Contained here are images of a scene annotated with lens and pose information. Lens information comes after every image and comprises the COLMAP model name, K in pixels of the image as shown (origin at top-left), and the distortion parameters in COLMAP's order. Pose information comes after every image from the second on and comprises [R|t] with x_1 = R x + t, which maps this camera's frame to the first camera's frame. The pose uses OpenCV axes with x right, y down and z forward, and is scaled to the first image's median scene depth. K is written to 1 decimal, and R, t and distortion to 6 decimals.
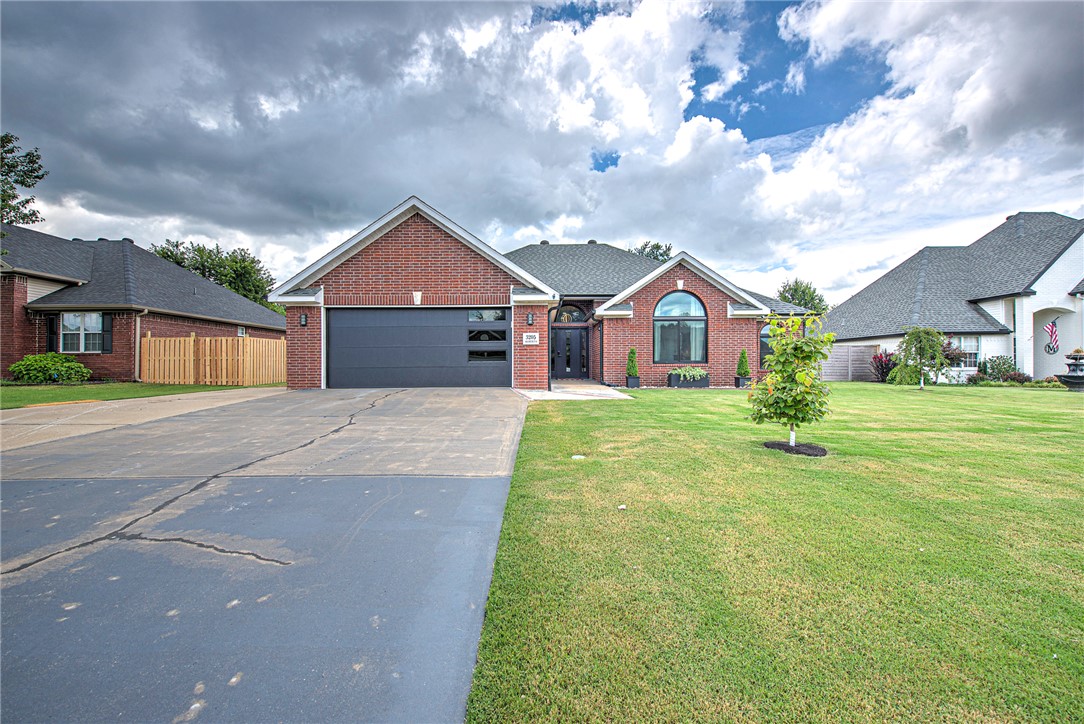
lens RADIAL K [[434.9, 0, 537.7], [0, 434.9, 365.9], [0, 0, 1]] dist [-0.003345, 0.000181]
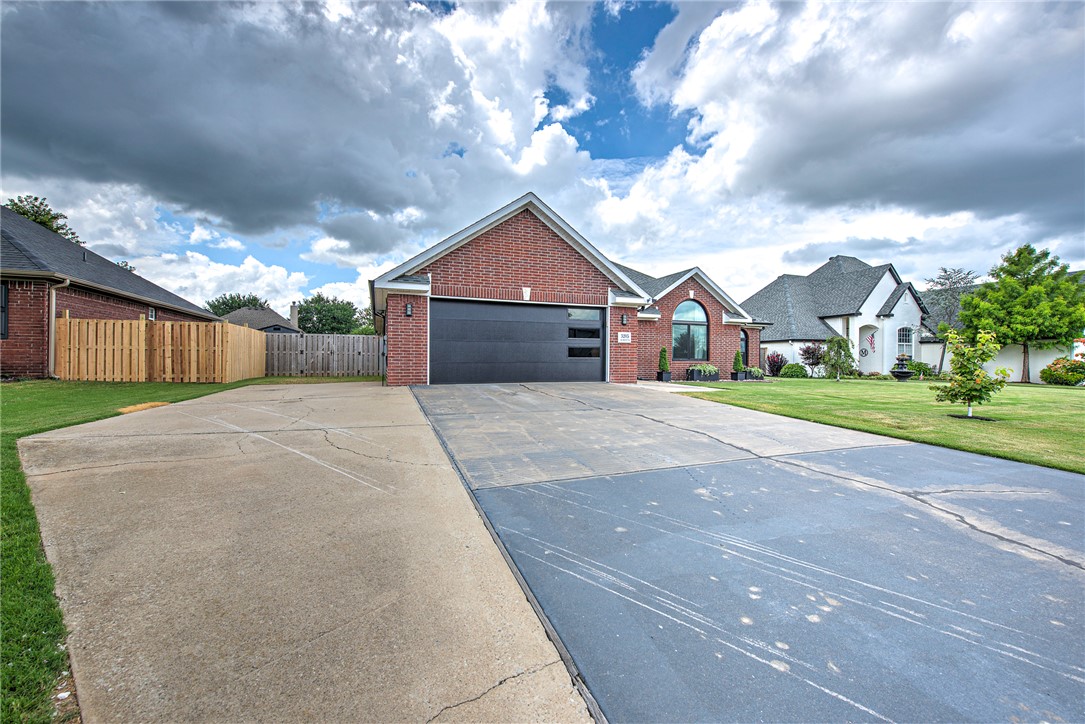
lens RADIAL K [[435.3, 0, 536.3], [0, 435.3, 355.5], [0, 0, 1]] dist [-0.003345, 0.000181]
pose [[0.934792, 0.013966, 0.354921, -0.449534], [-0.009095, 0.999840, -0.015388, 0.001431], [-0.355079, 0.011157, 0.934770, 0.039141]]
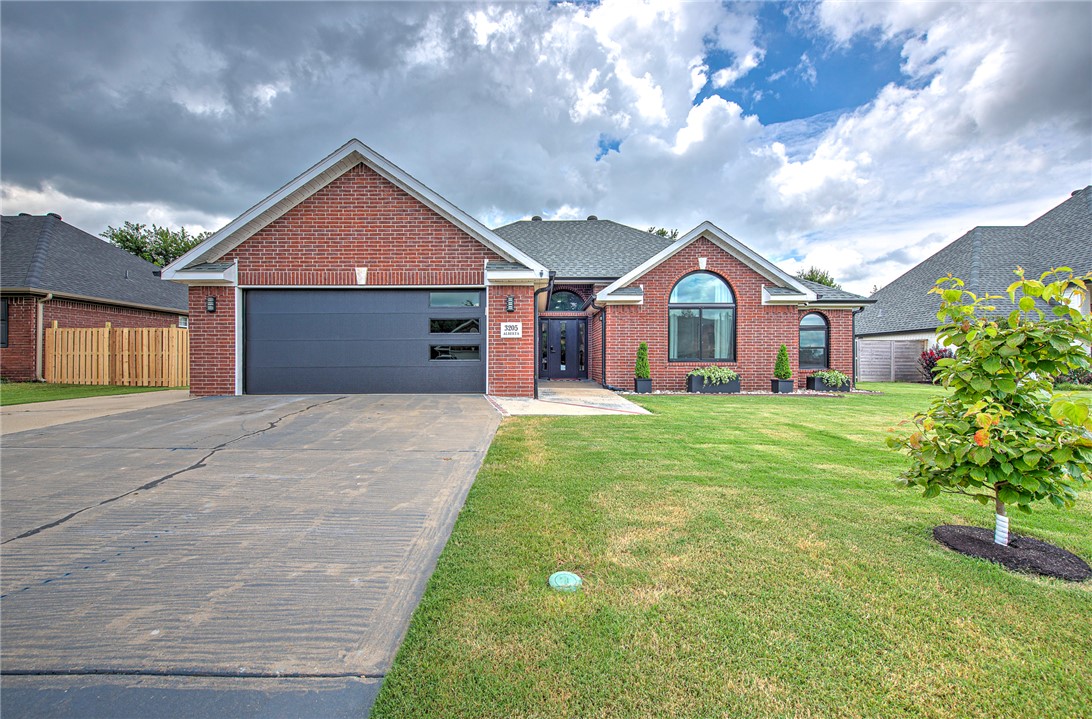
lens RADIAL K [[446.1, 0, 536.0], [0, 446.1, 359.5], [0, 0, 1]] dist [0.000799, -0.000273]
pose [[0.999995, 0.002906, -0.001150, 0.020892], [-0.002908, 0.999994, -0.001967, -0.007113], [0.001144, 0.001970, 0.999997, 0.164745]]
